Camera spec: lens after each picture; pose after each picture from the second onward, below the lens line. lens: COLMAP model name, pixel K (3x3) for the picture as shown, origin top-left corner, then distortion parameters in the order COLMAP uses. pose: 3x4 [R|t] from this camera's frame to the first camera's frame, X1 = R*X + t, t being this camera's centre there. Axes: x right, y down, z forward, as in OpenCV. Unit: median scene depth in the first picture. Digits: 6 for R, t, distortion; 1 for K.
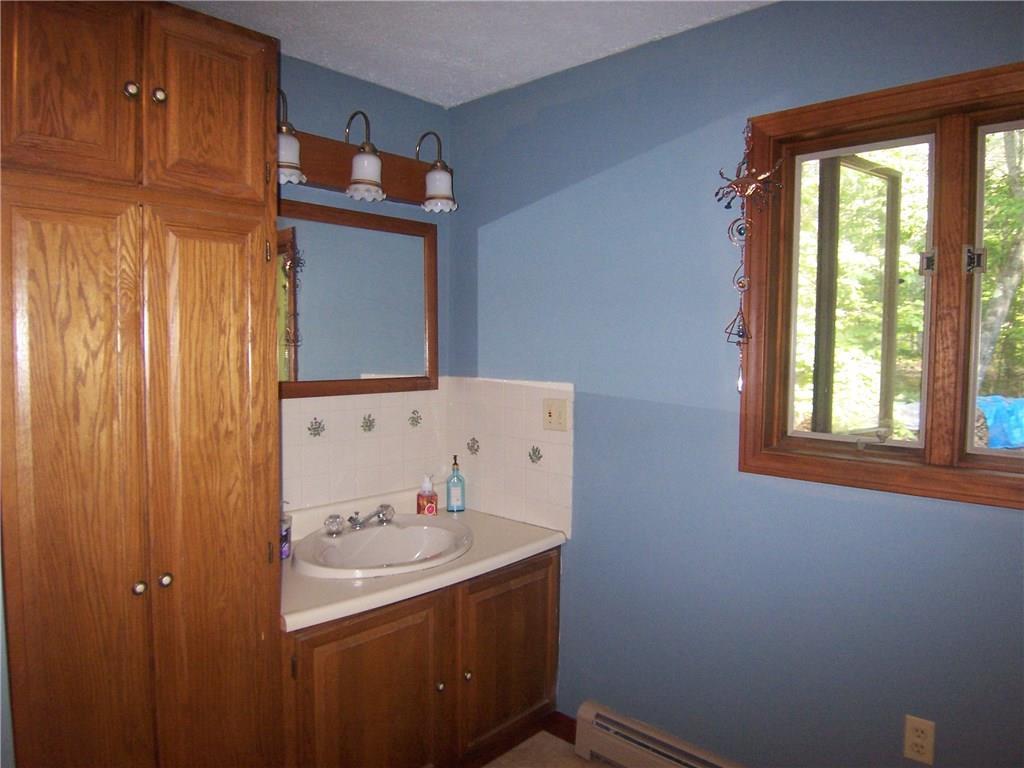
lens RADIAL K [[692.8, 0, 517.1], [0, 692.8, 379.8], [0, 0, 1]] dist [0.000763, -0.061781]
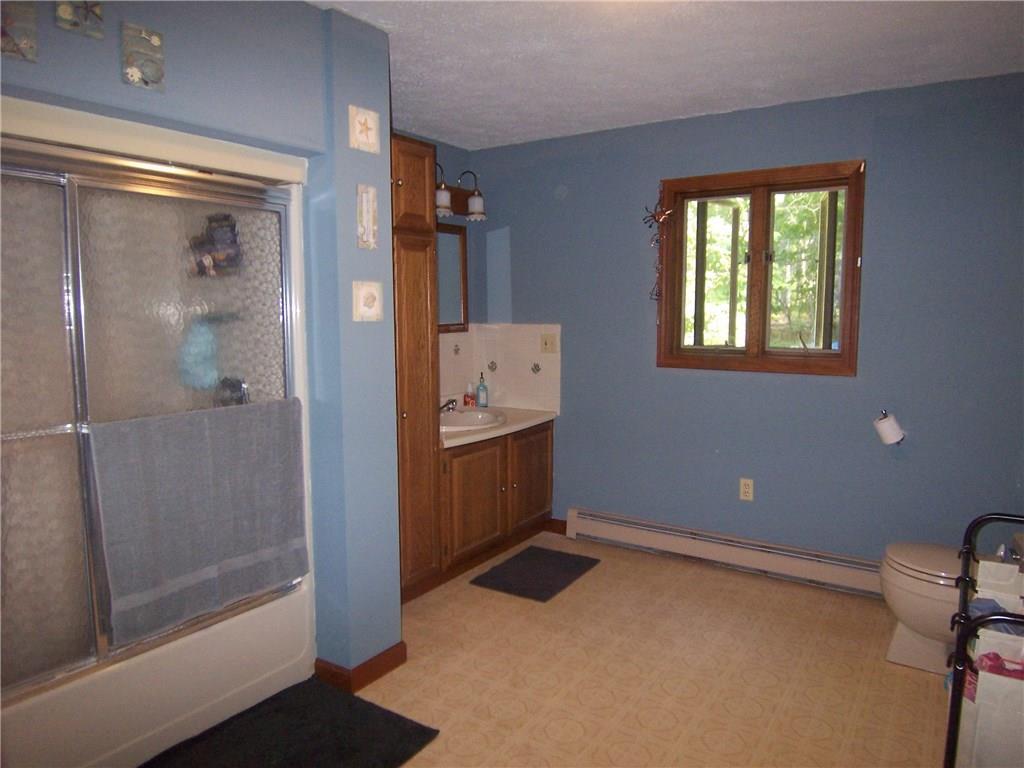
lens RADIAL K [[692.8, 0, 517.1], [0, 692.8, 379.8], [0, 0, 1]] dist [0.000763, -0.061781]
pose [[0.986869, -0.030237, 0.158666, -0.317634], [0.021458, 0.998158, 0.056755, 0.044691], [-0.160090, -0.052605, 0.985700, -0.717317]]
